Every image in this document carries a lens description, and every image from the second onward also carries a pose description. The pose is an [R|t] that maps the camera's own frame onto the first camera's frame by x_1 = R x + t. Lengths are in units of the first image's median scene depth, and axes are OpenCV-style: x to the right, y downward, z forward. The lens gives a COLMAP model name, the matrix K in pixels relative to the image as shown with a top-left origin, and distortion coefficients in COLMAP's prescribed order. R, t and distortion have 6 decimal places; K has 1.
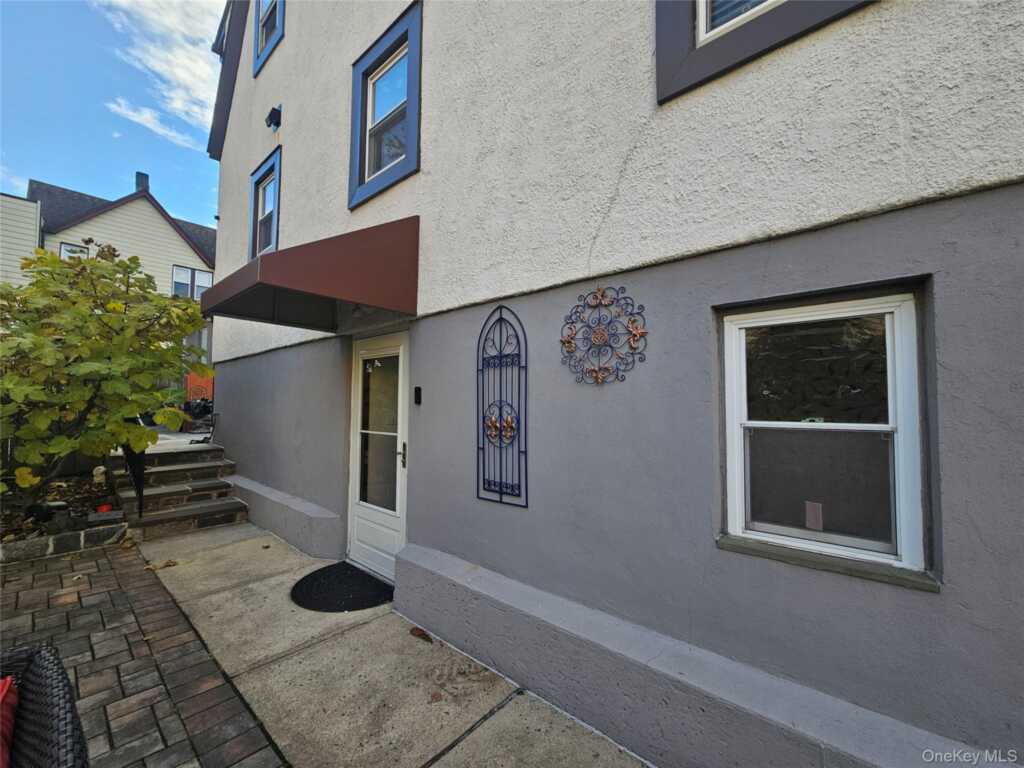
lens RADIAL K [[419.2, 0, 512.8], [0, 419.2, 384.4], [0, 0, 1]] dist [-0.001903, -0.000187]
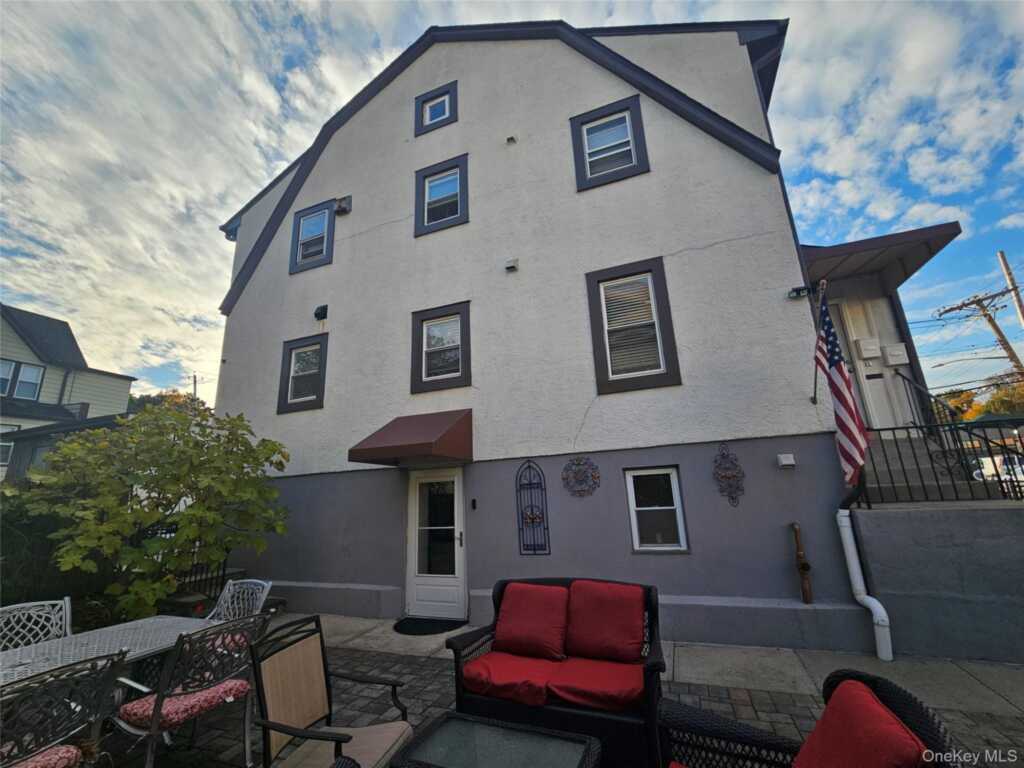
lens RADIAL K [[419.2, 0, 510.2], [0, 419.2, 384.8], [0, 0, 1]] dist [-0.001903, -0.000187]
pose [[0.934468, 0.045738, 0.353097, -0.947127], [0.032517, 0.976607, -0.212557, -0.113490], [-0.354559, 0.210110, 0.911121, -1.089734]]
